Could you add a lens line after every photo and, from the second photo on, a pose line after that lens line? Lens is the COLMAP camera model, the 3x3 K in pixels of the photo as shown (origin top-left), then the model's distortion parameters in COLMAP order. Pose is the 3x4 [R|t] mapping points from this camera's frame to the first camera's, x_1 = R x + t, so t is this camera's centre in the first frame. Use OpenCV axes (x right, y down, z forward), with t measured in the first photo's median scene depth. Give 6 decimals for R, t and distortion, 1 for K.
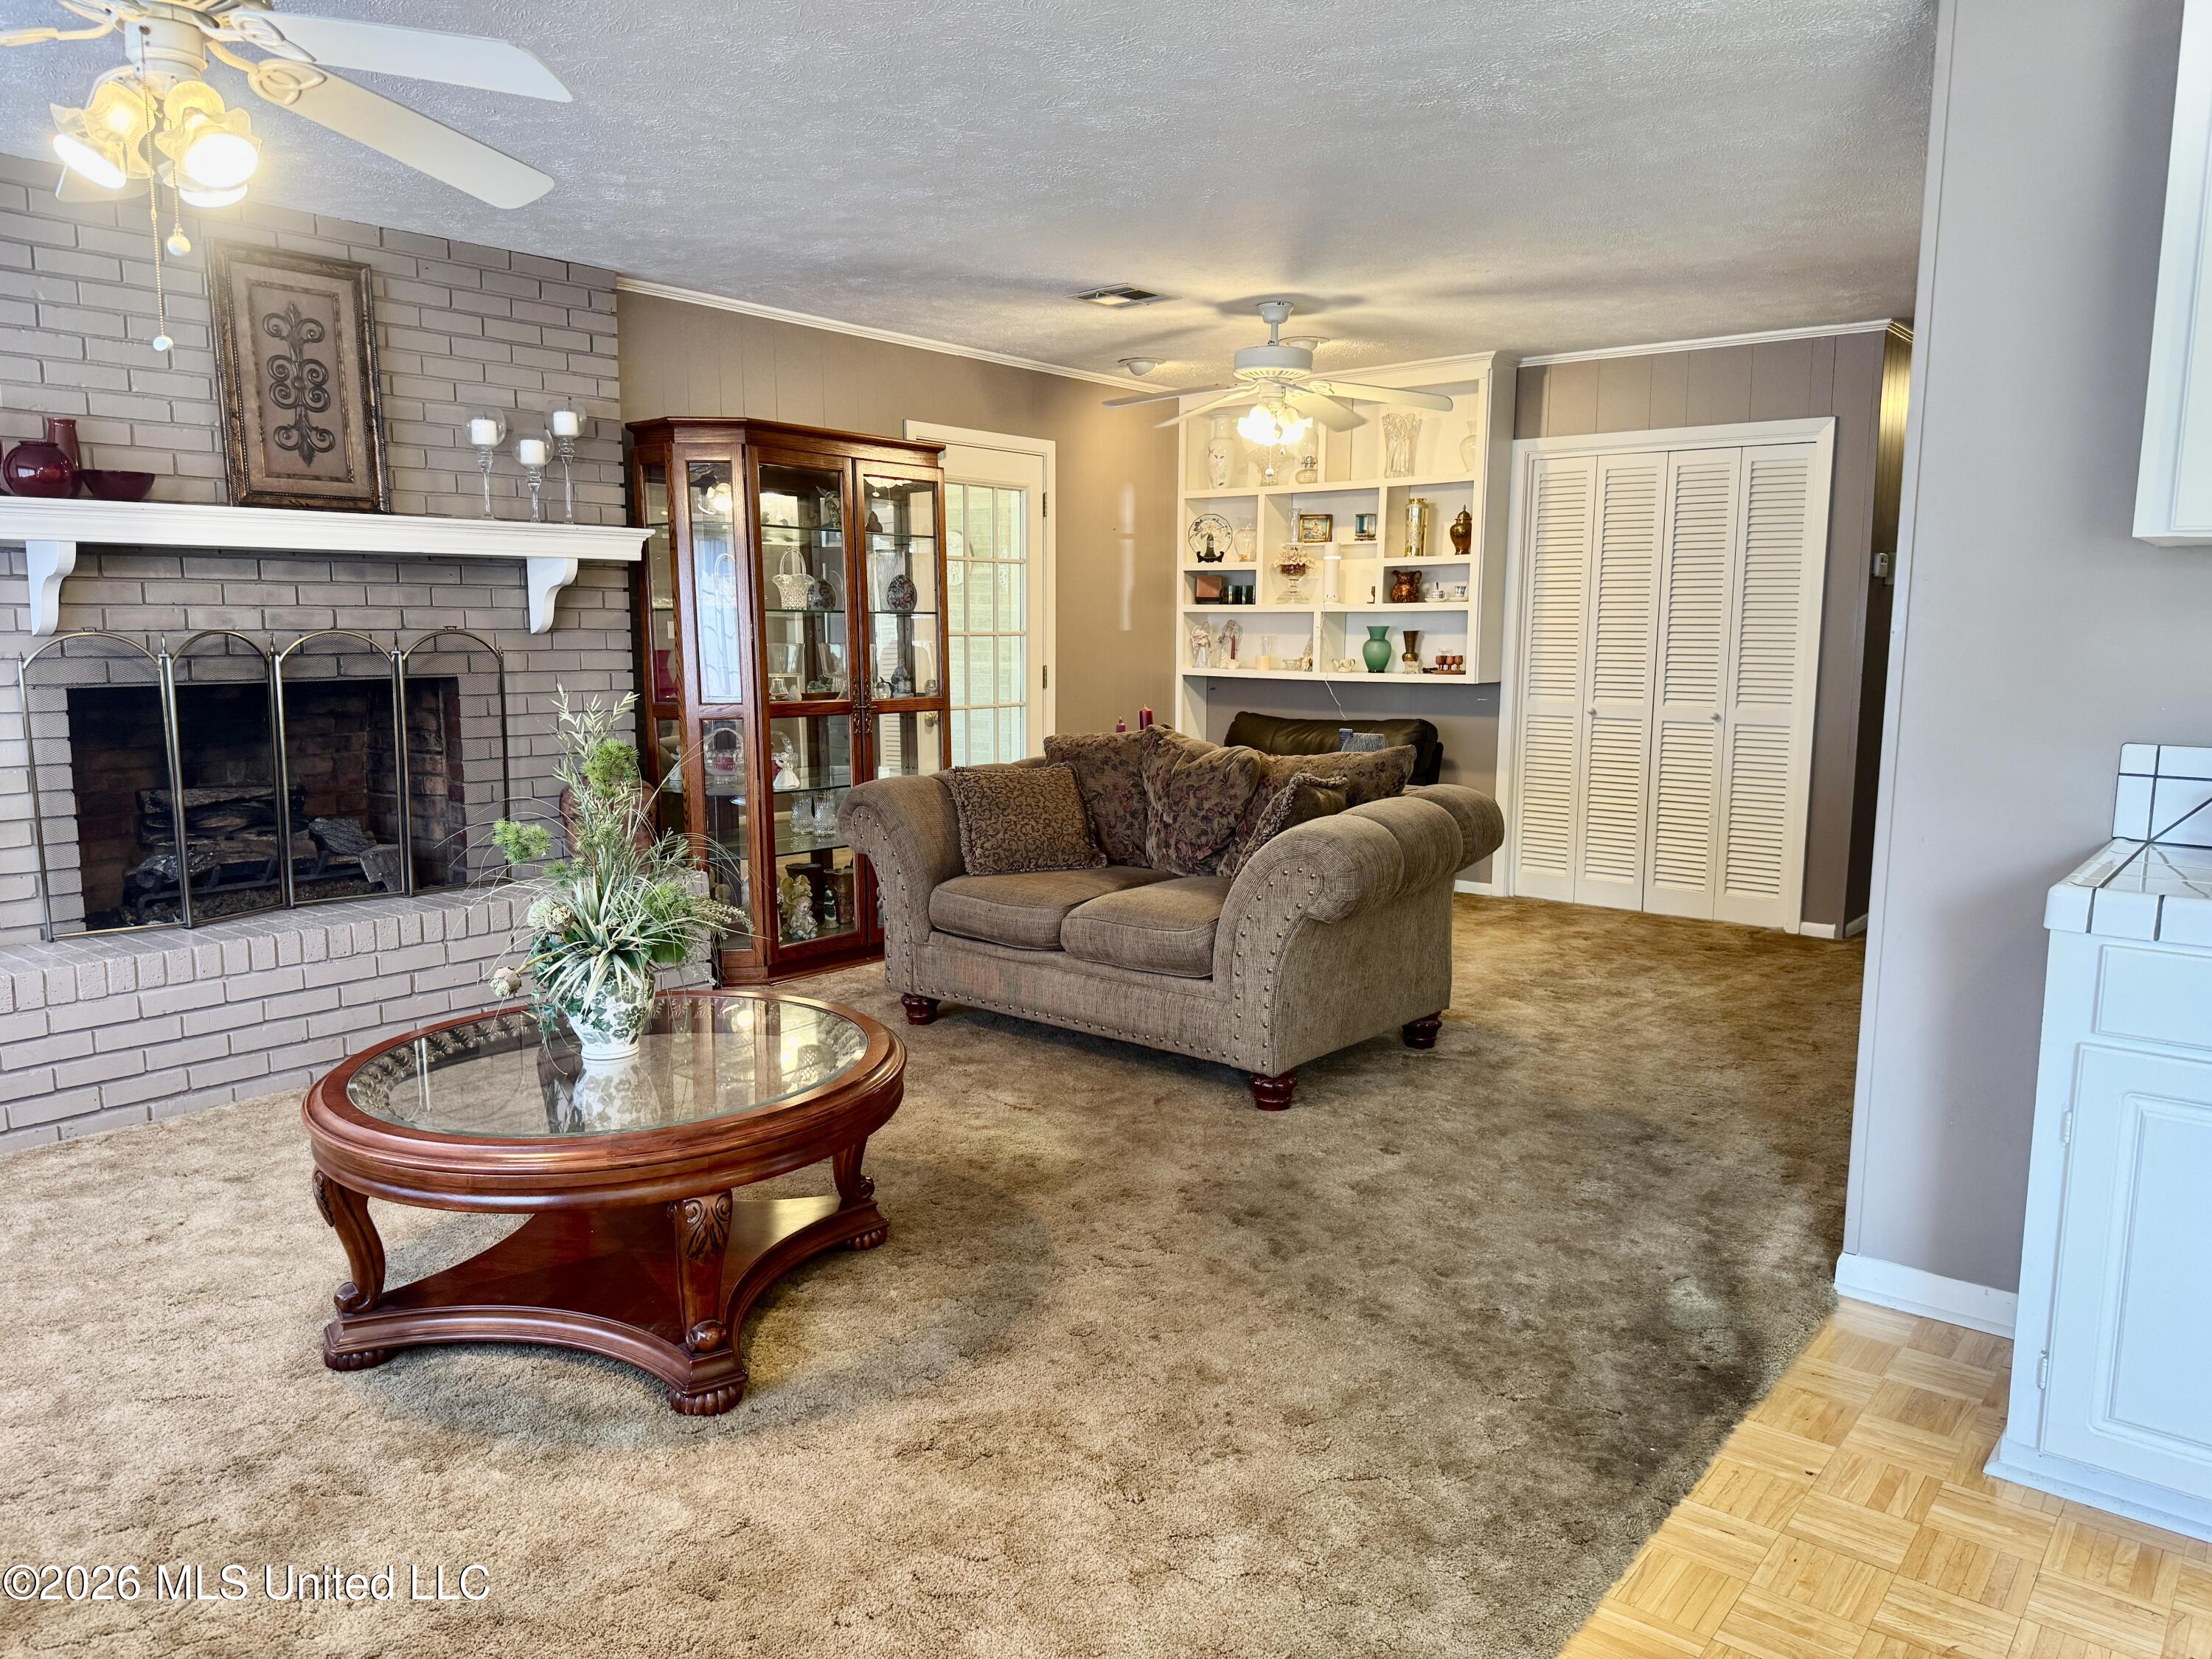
lens RADIAL K [[1547.4, 0, 1099.2], [0, 1547.4, 831.3], [0, 0, 1]] dist [0.087054, -0.119735]
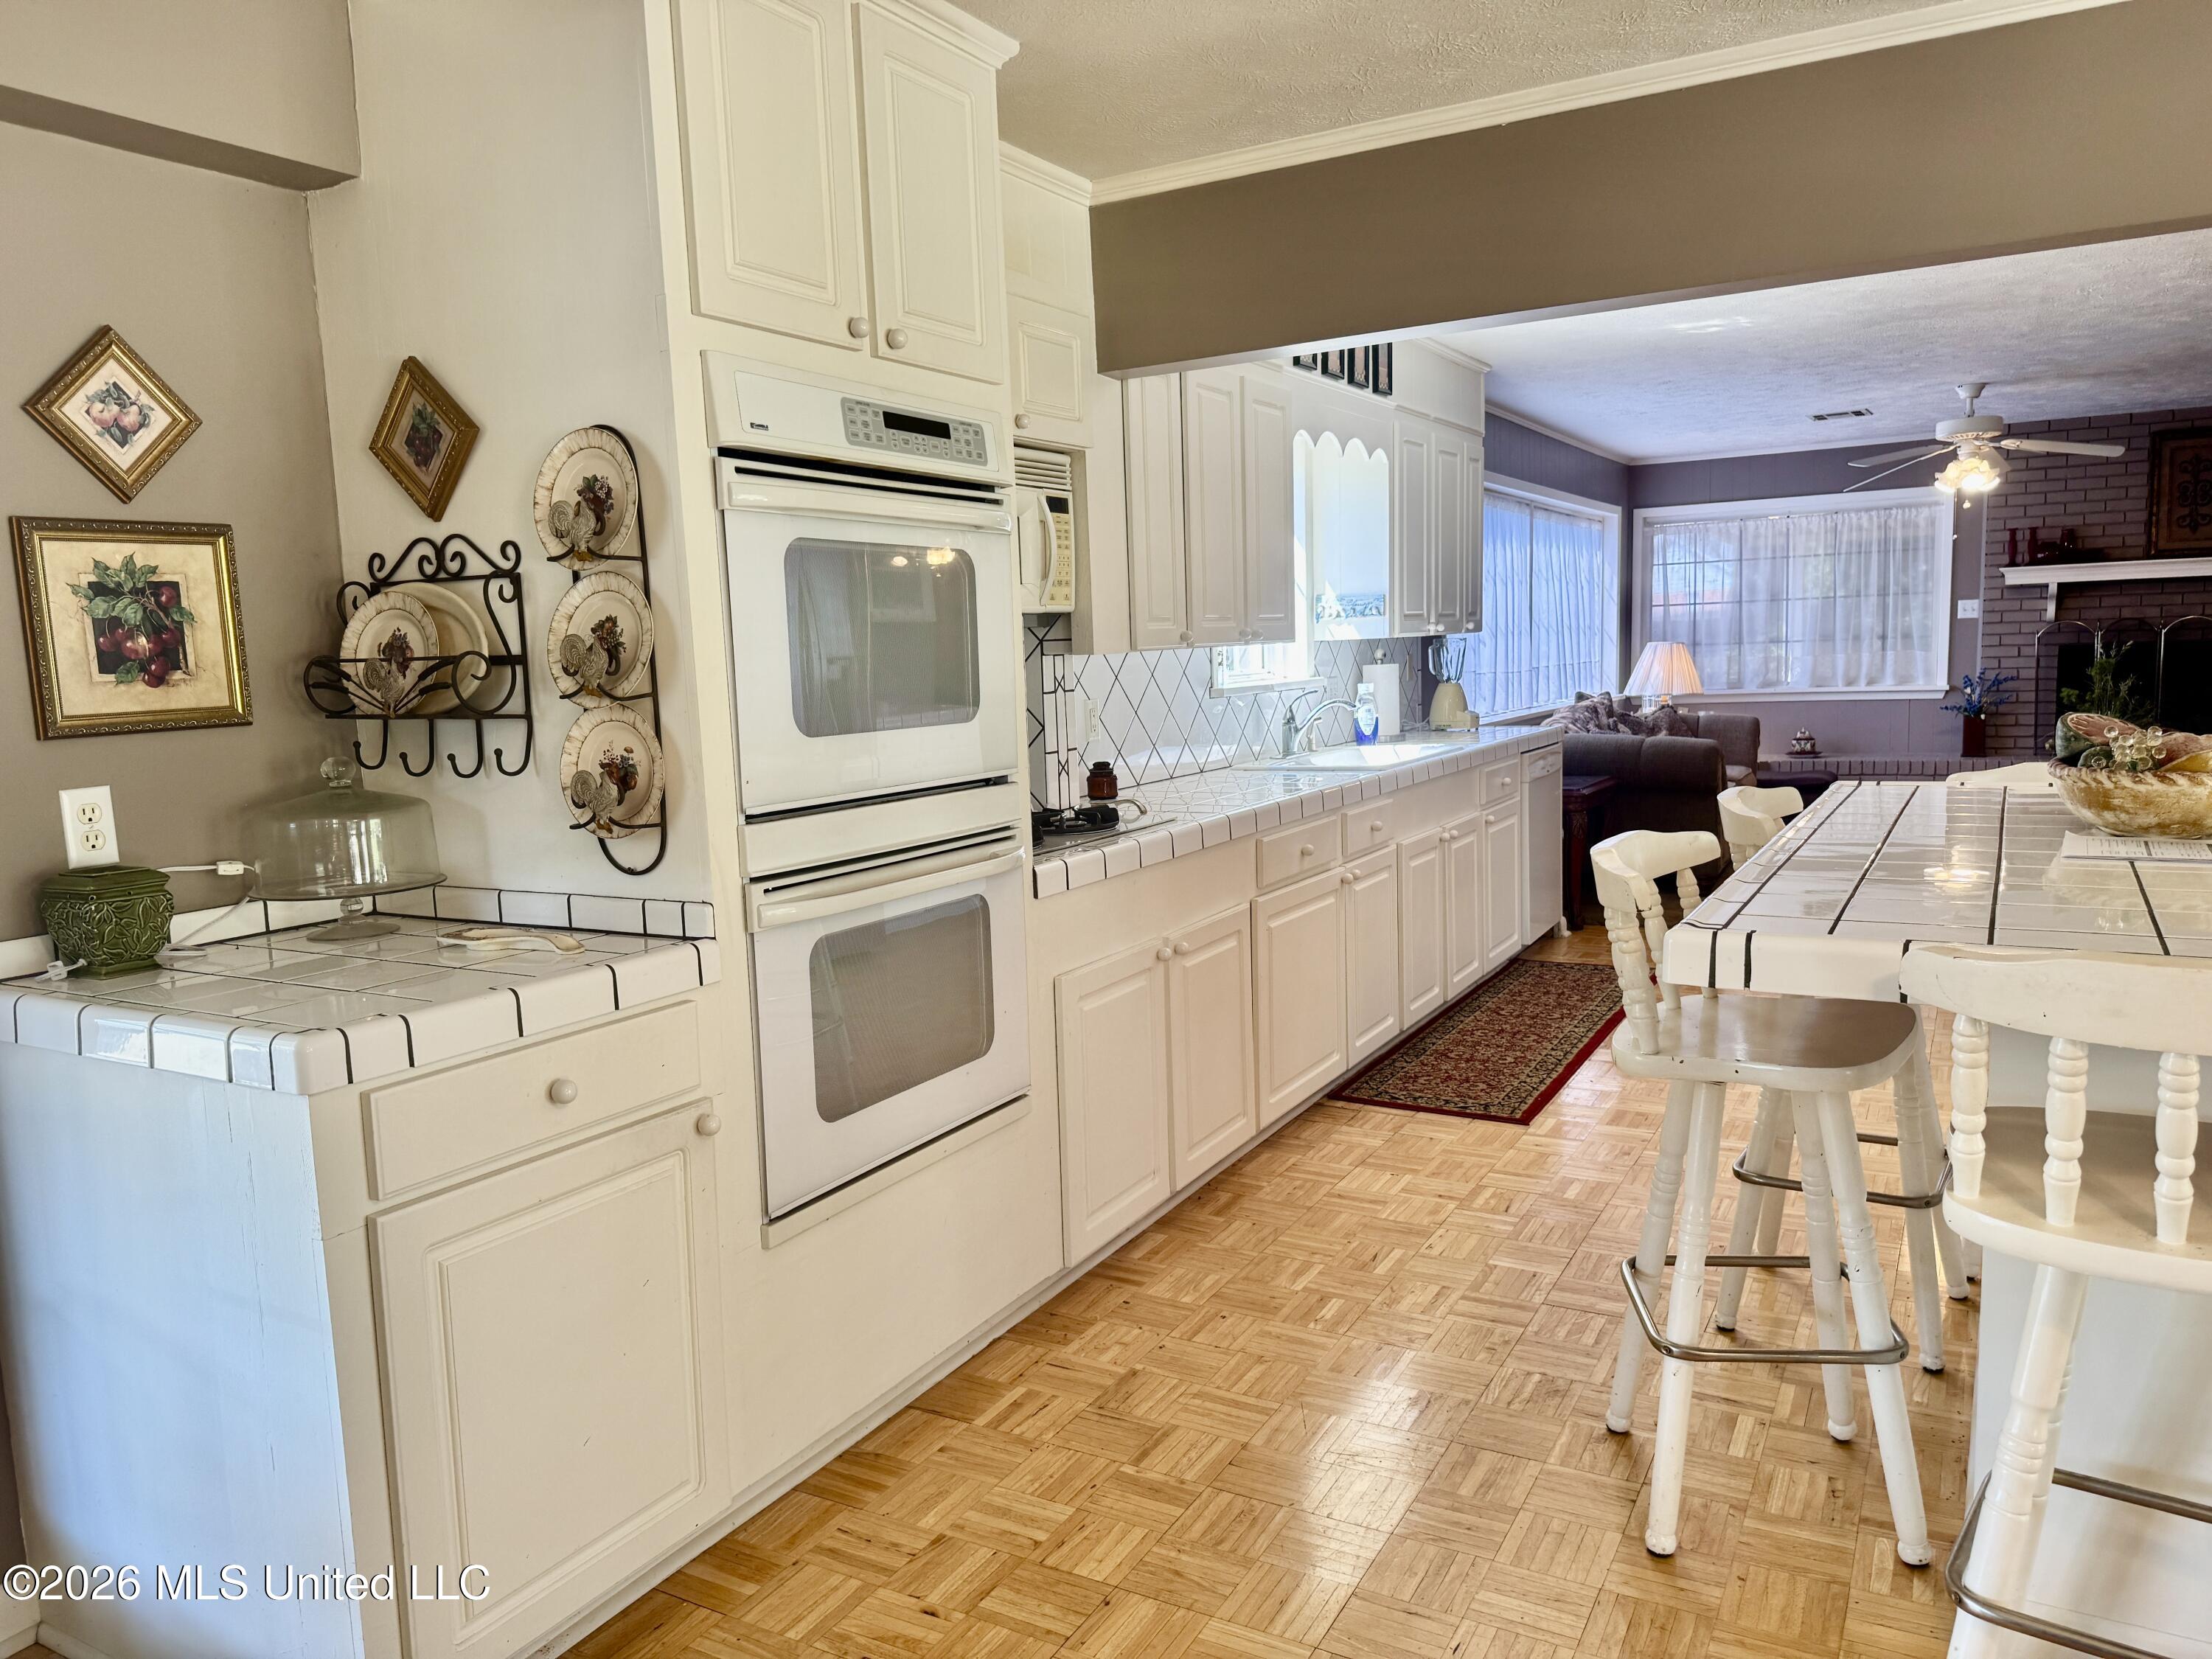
lens RADIAL K [[1547.4, 0, 1102.4], [0, 1547.4, 850.0], [0, 0, 1]] dist [0.087054, -0.119735]
pose [[0.158031, 0.122111, -0.979855, 1.287794], [-0.097032, 0.989442, 0.107657, 0.085259], [0.982655, 0.078064, 0.168211, -0.672300]]
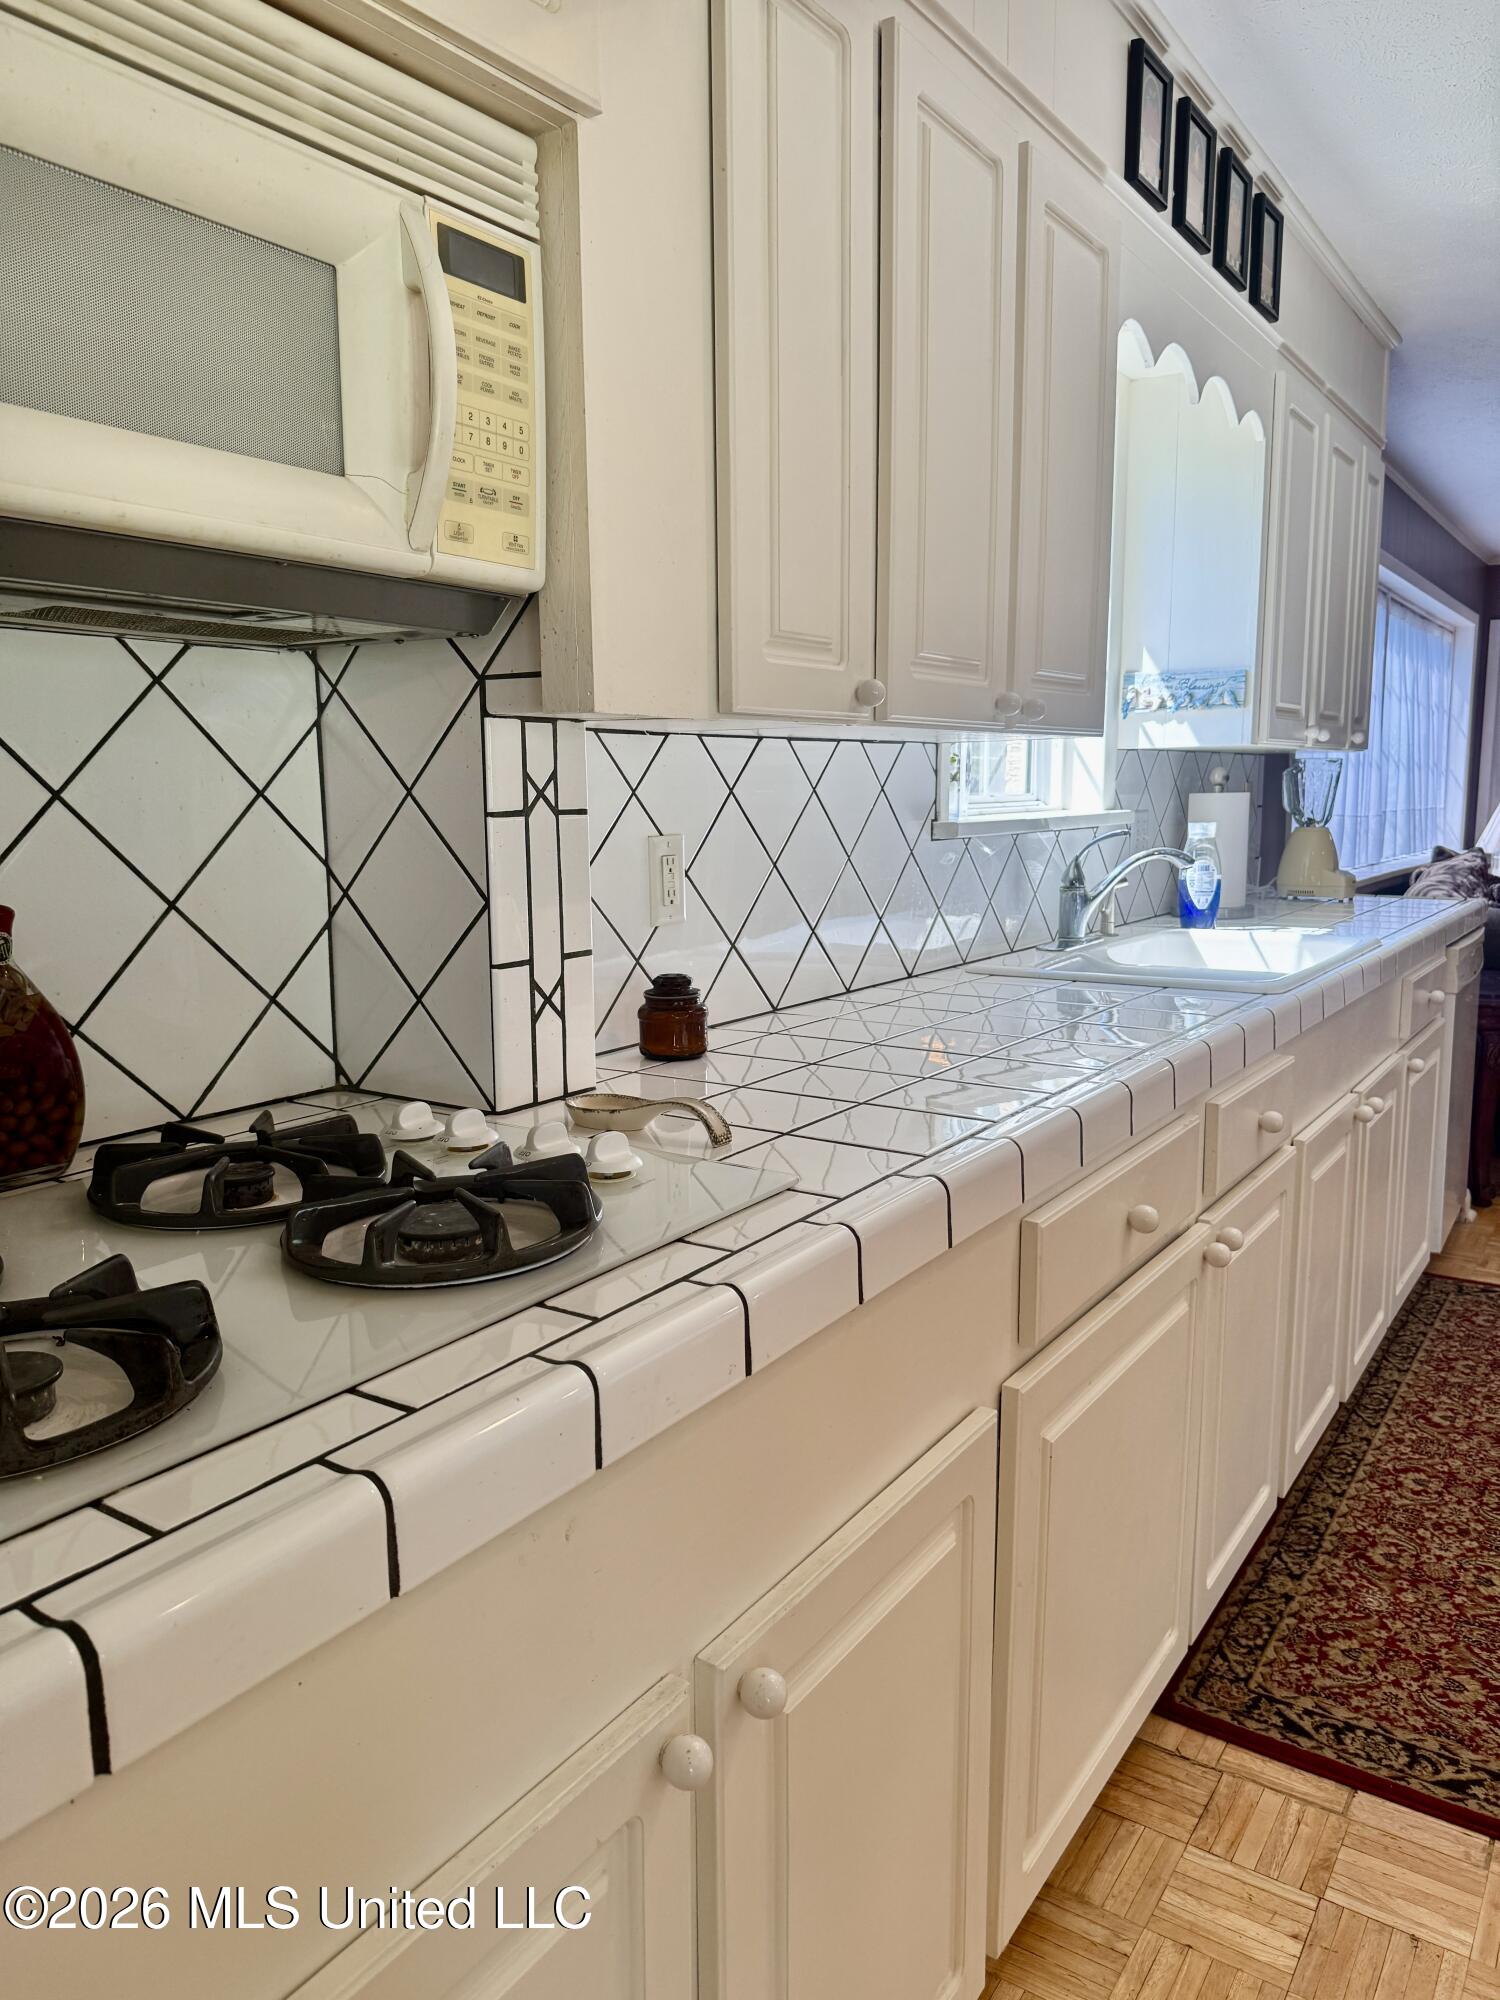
lens RADIAL K [[1399.1, 0, 757.5], [0, 1399.1, 985.4], [0, 0, 1]] dist [0.087054, -0.119735]
pose [[0.087728, 0.139005, -0.986398, 0.719579], [-0.130627, 0.983271, 0.126946, 0.085016], [0.987543, 0.117713, 0.104418, -0.530577]]
